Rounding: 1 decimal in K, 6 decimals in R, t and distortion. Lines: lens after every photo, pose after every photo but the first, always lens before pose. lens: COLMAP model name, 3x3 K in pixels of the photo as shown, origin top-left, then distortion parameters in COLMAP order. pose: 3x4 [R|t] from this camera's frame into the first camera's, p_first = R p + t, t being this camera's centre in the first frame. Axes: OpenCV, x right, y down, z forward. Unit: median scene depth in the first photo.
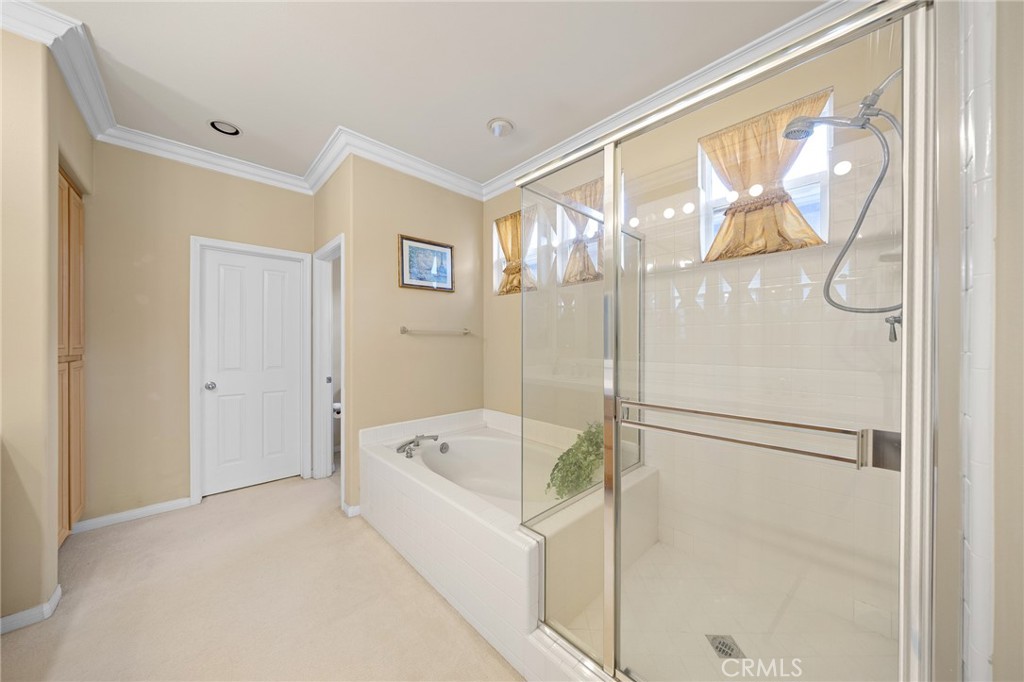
lens RADIAL K [[344.2, 0, 517.9], [0, 344.2, 343.2], [0, 0, 1]] dist [-0.006861, 0.000286]
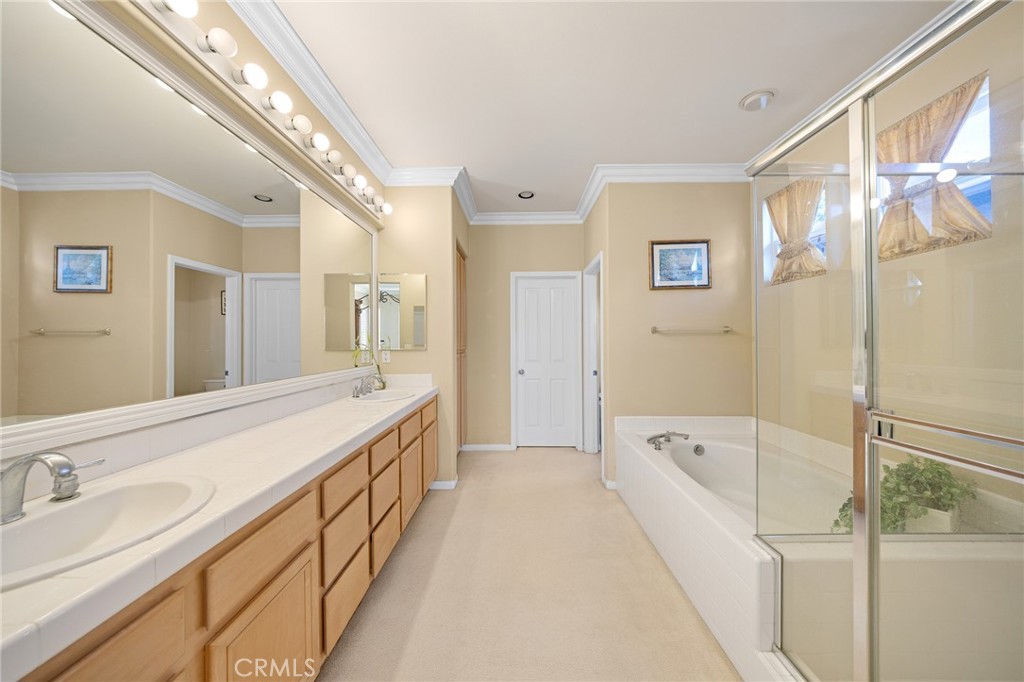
lens RADIAL K [[344.2, 0, 509.9], [0, 344.2, 340.8], [0, 0, 1]] dist [-0.006861, 0.000286]
pose [[0.707708, -0.007114, -0.706470, 0.110173], [0.004496, 0.999974, -0.005566, -0.000588], [0.706491, 0.000763, 0.707721, -0.075718]]
